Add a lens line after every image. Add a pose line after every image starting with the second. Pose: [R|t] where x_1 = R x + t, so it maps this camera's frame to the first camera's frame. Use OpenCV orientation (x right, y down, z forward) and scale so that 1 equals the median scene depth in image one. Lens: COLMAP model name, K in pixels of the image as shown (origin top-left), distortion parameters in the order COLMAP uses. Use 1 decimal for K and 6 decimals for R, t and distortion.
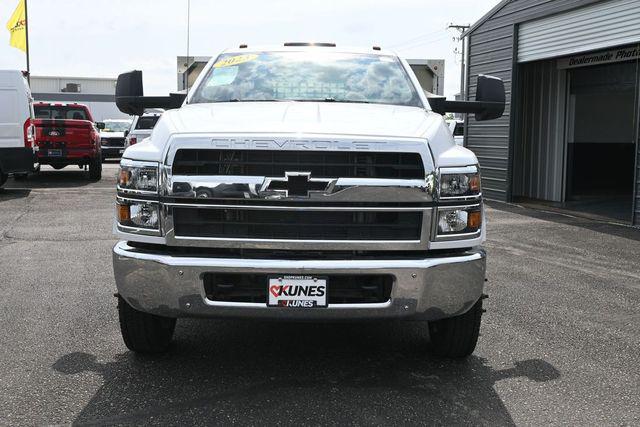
lens RADIAL K [[726.0, 0, 320.0], [0, 726.0, 213.5], [0, 0, 1]] dist [0.009302, 0.008551]
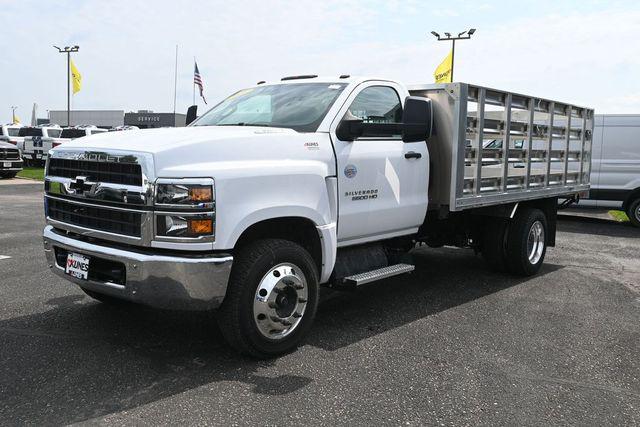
lens RADIAL K [[618.6, 0, 320.0], [0, 618.6, 213.5], [0, 0, 1]] dist [-0.001690, -0.008696]
pose [[0.723712, 0.070810, -0.686460, 1.049294], [-0.091943, 0.995747, 0.005782, -0.035417], [0.683950, 0.058931, 0.727145, 0.462616]]
